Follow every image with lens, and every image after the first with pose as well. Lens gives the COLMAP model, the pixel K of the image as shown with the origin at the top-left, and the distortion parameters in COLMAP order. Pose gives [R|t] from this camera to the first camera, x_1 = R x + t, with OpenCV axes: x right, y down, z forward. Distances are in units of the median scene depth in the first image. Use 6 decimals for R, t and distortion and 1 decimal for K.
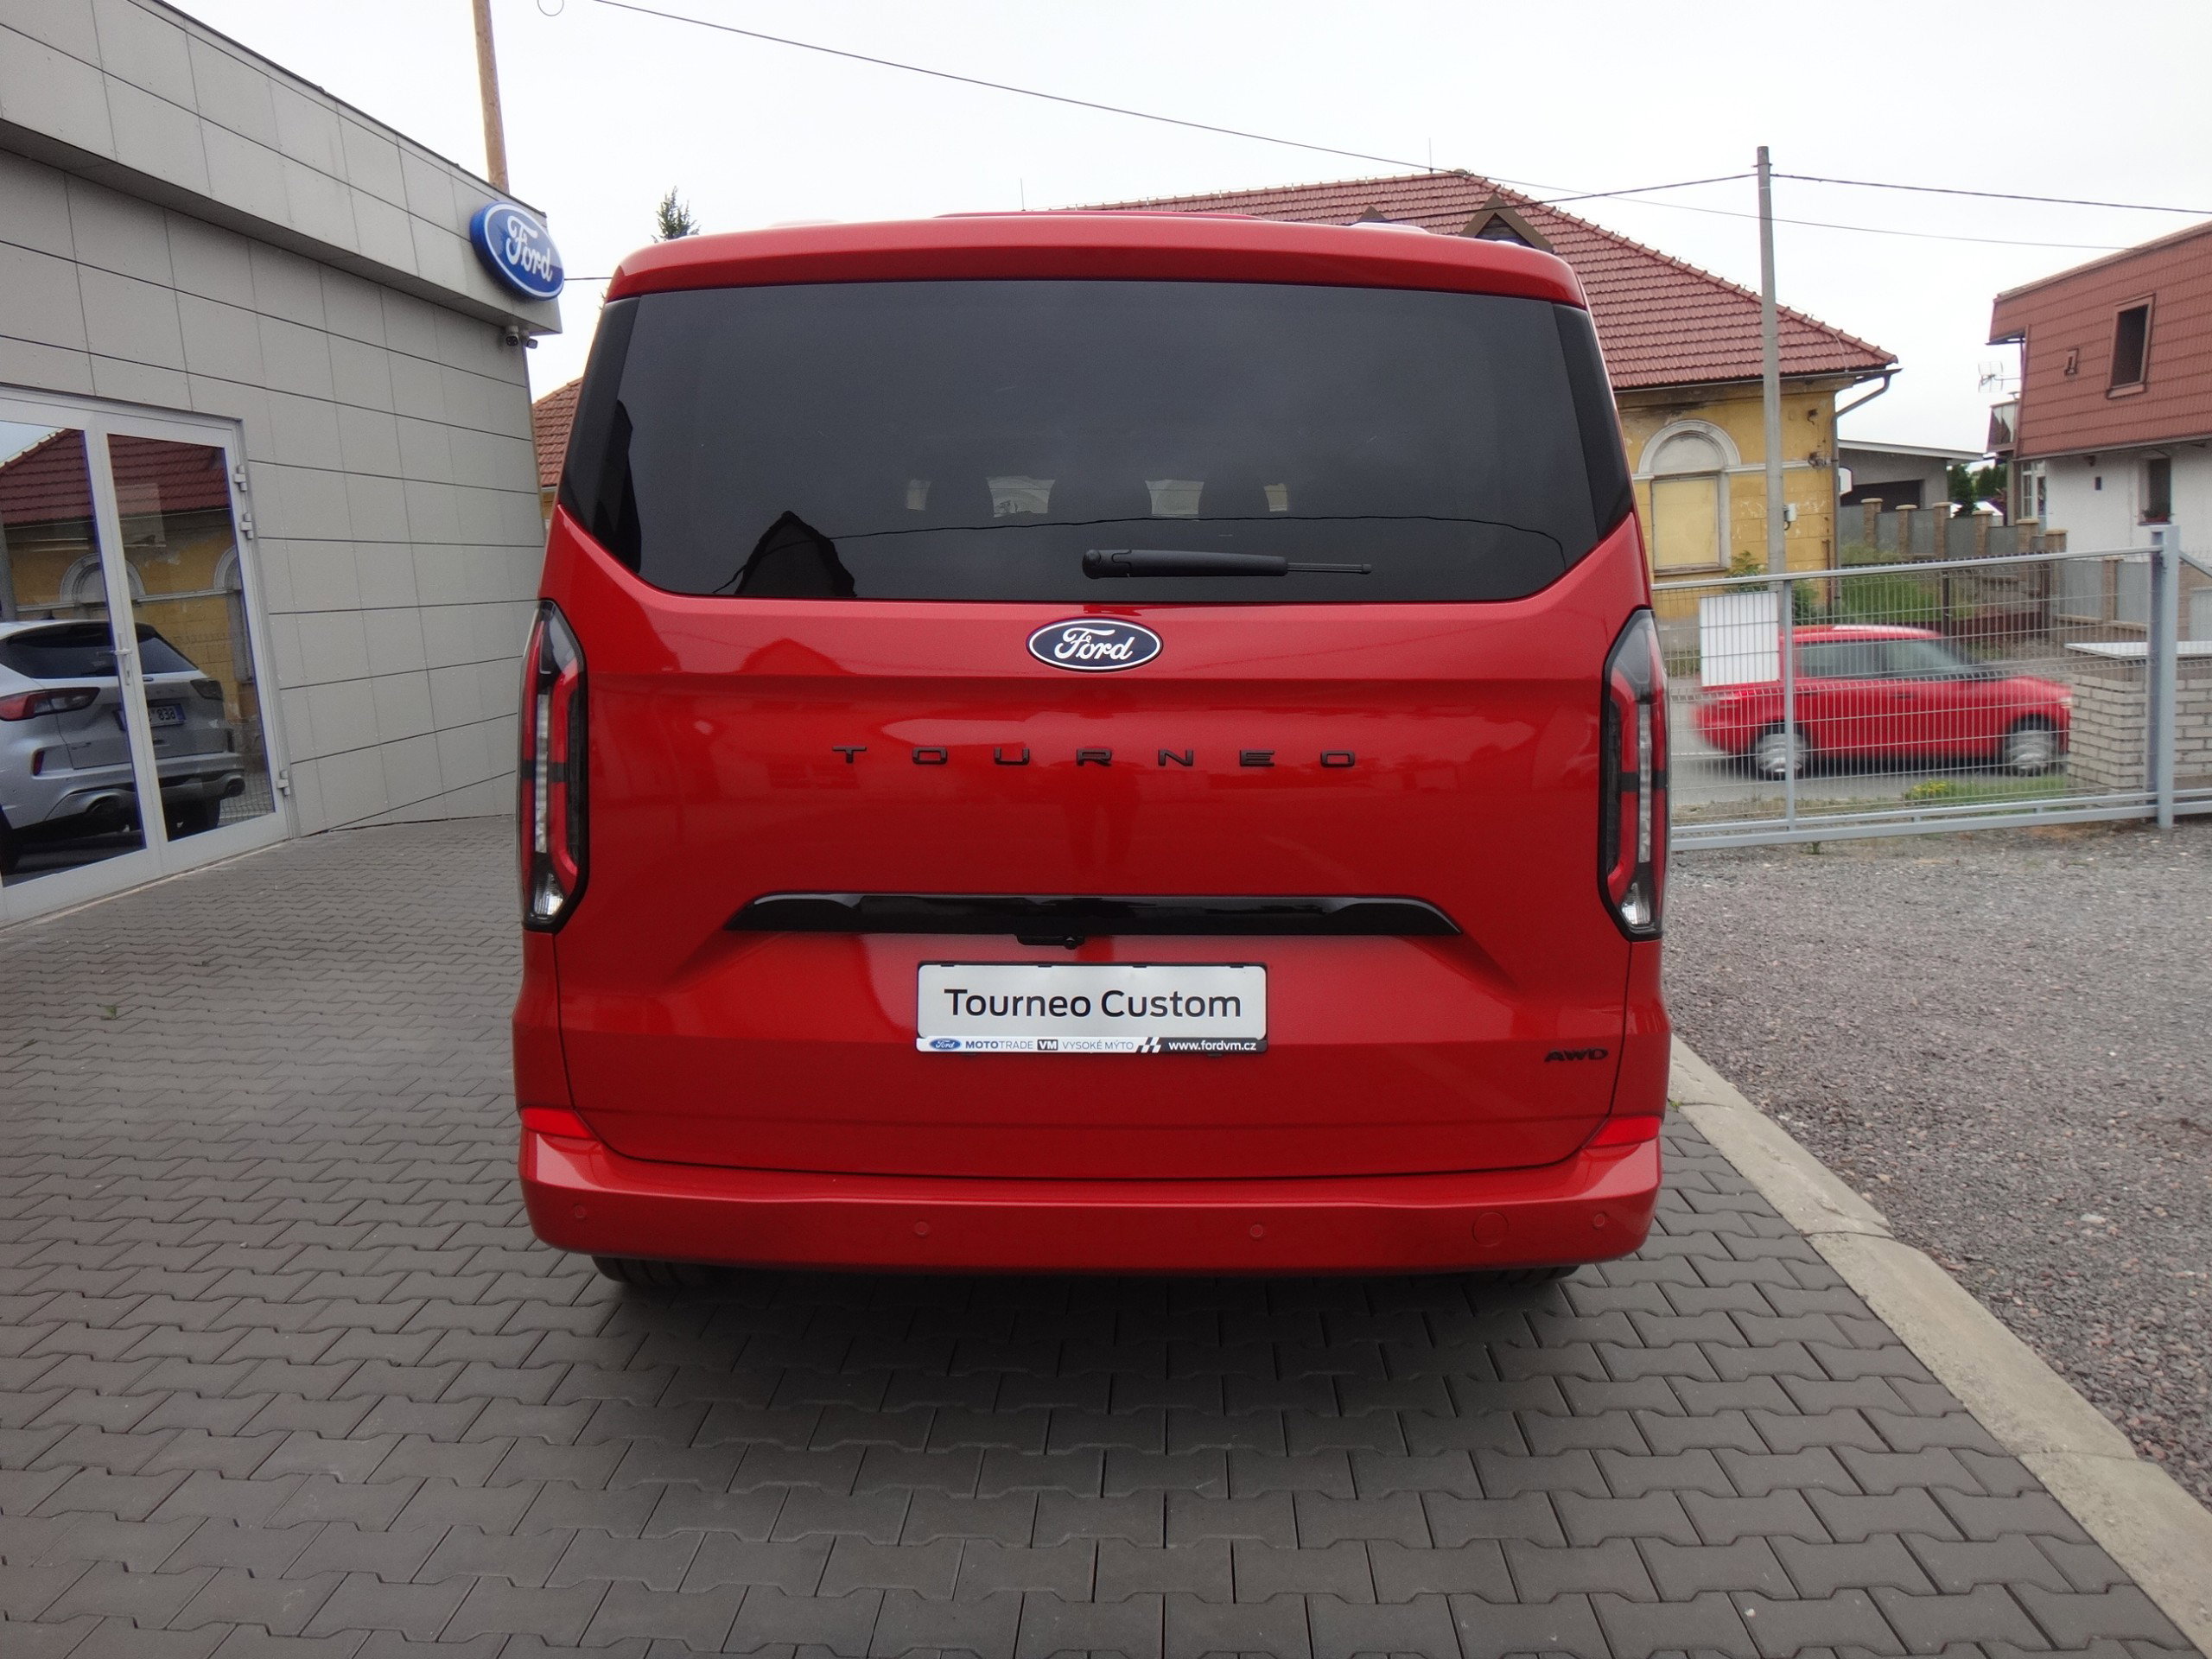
lens RADIAL K [[1677.6, 0, 1106.1], [0, 1677.6, 812.7], [0, 0, 1]] dist [-0.060985, -0.004981]
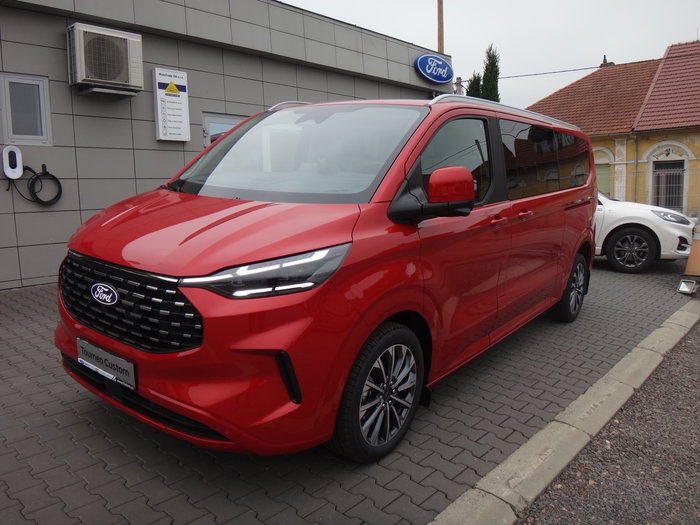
lens RADIAL K [[527.6, 0, 350.0], [0, 527.6, 262.5], [0, 0, 1]] dist [-0.056323, -0.004429]
pose [[0.768093, 0.130569, -0.626885, 0.869297], [-0.113117, 0.991261, 0.067866, -0.072117], [0.630268, 0.018784, 0.776150, 0.487825]]
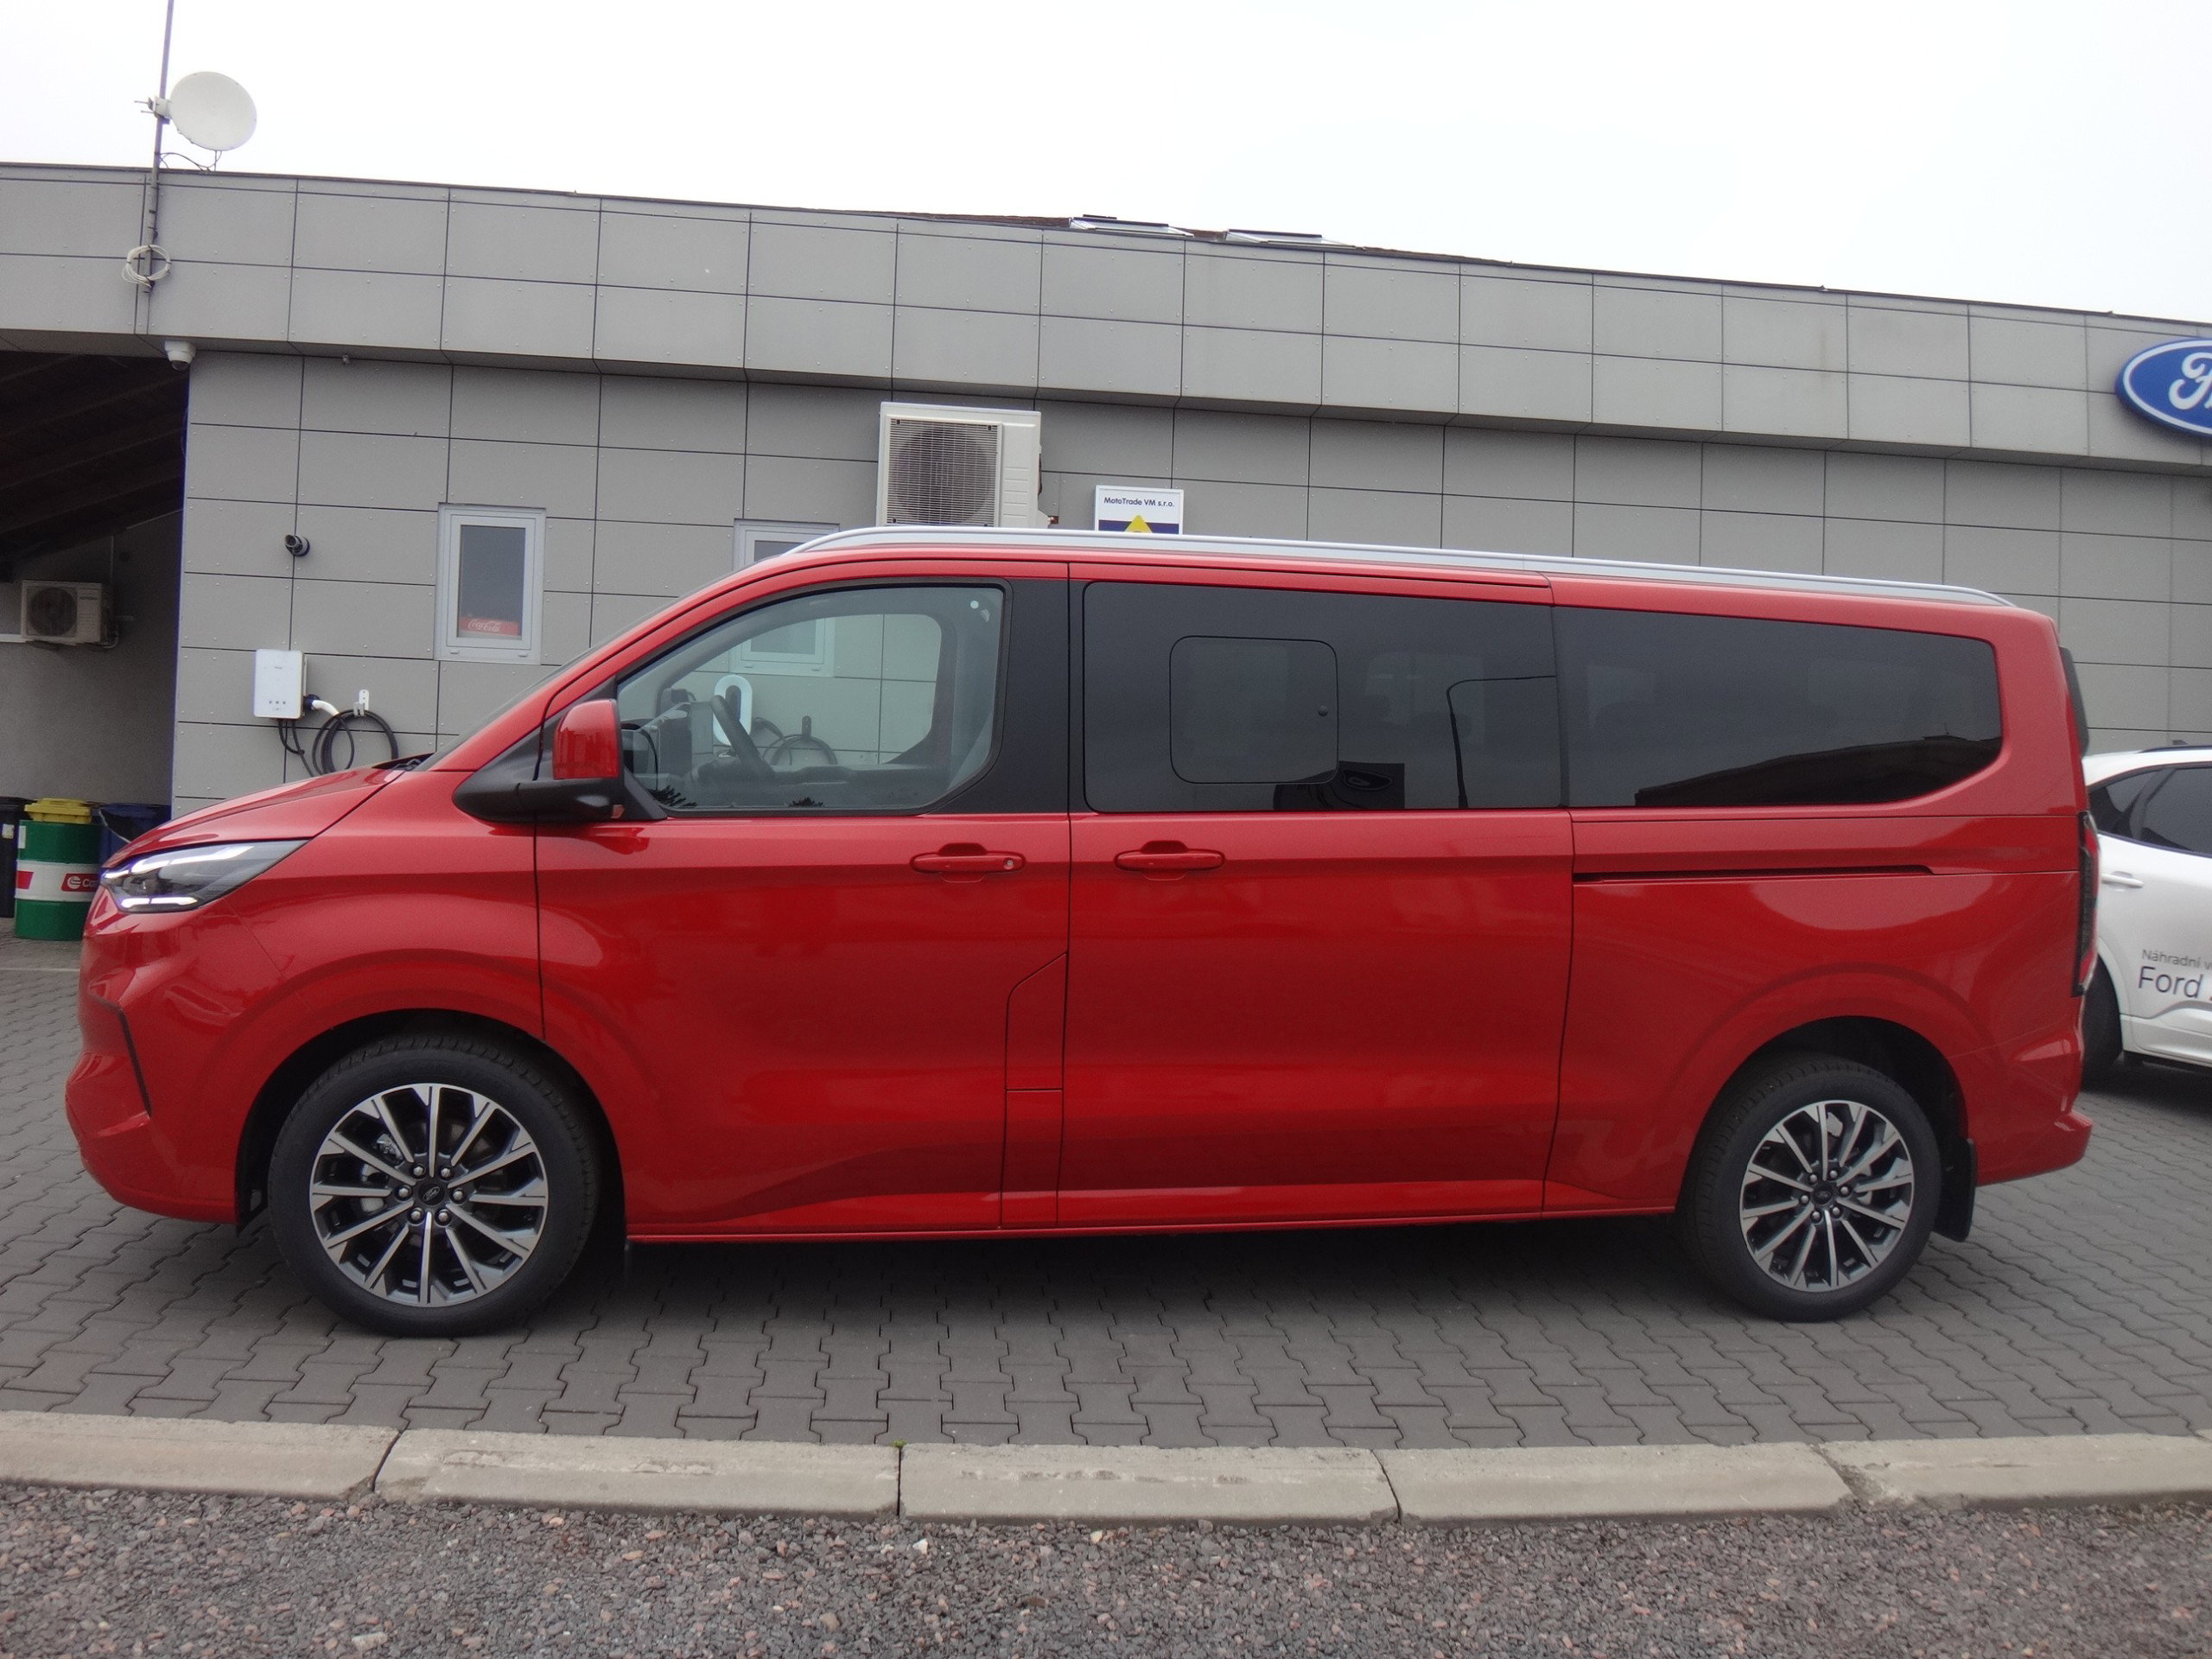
lens RADIAL K [[1677.6, 0, 1106.1], [0, 1677.6, 812.7], [0, 0, 1]] dist [-0.060985, -0.004981]
pose [[0.136645, 0.056919, -0.988983, 1.700888], [-0.177988, 0.983512, 0.032012, -0.216142], [0.974499, 0.171653, 0.144523, 1.511087]]
